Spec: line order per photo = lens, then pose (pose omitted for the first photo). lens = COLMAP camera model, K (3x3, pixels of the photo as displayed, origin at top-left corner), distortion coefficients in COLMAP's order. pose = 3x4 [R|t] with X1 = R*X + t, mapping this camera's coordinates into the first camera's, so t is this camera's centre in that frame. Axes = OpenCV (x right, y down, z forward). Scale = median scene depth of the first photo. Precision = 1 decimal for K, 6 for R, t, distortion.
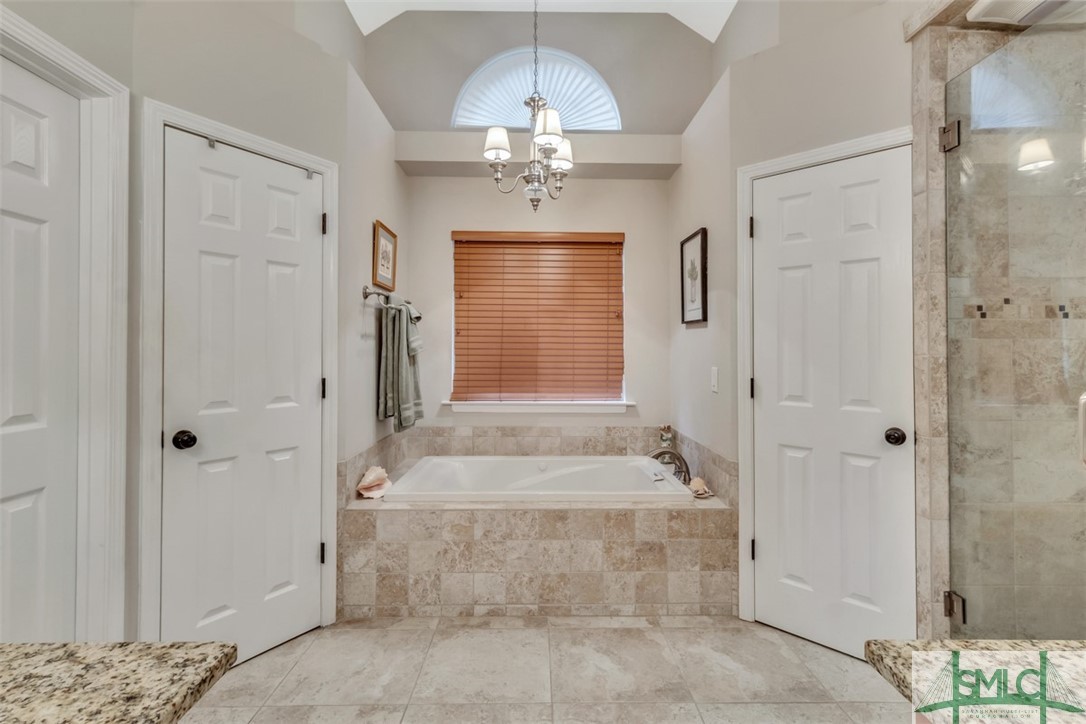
lens RADIAL K [[488.5, 0, 542.9], [0, 488.5, 346.9], [0, 0, 1]] dist [0.000335, 0.000143]
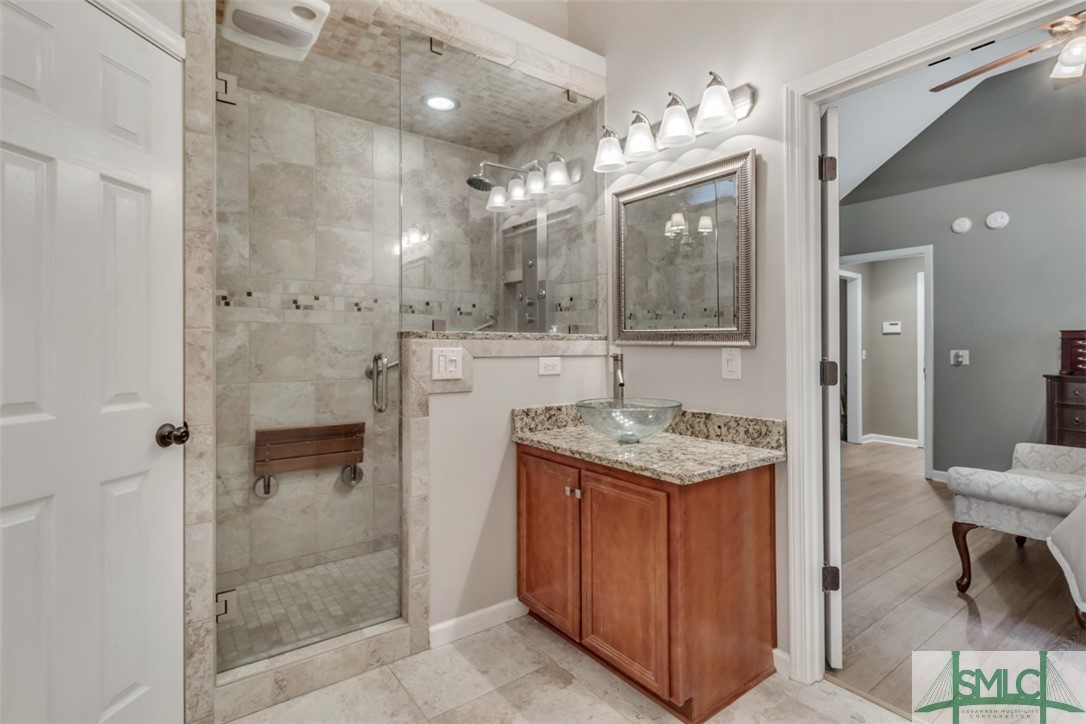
lens RADIAL K [[518.5, 0, 537.4], [0, 518.5, 343.1], [0, 0, 1]] dist [0.000336, 0.000382]
pose [[-0.579483, -0.002174, 0.814981, -0.212241], [-0.015428, 0.999846, -0.008303, 0.031350], [-0.814838, -0.017385, -0.579428, 0.809666]]
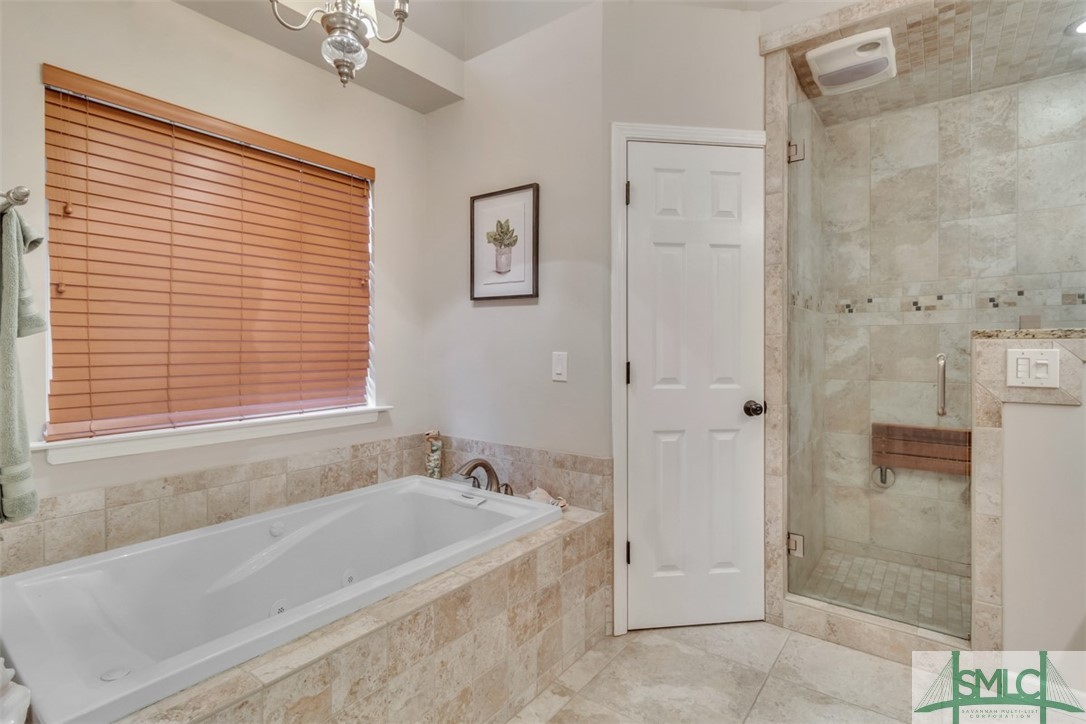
lens RADIAL K [[518.5, 0, 537.4], [0, 518.5, 343.1], [0, 0, 1]] dist [0.000336, 0.000382]
pose [[0.632356, -0.002048, 0.774675, -0.402942], [-0.002402, 0.999987, 0.004604, 0.024737], [-0.774674, -0.004772, 0.632342, 0.514828]]
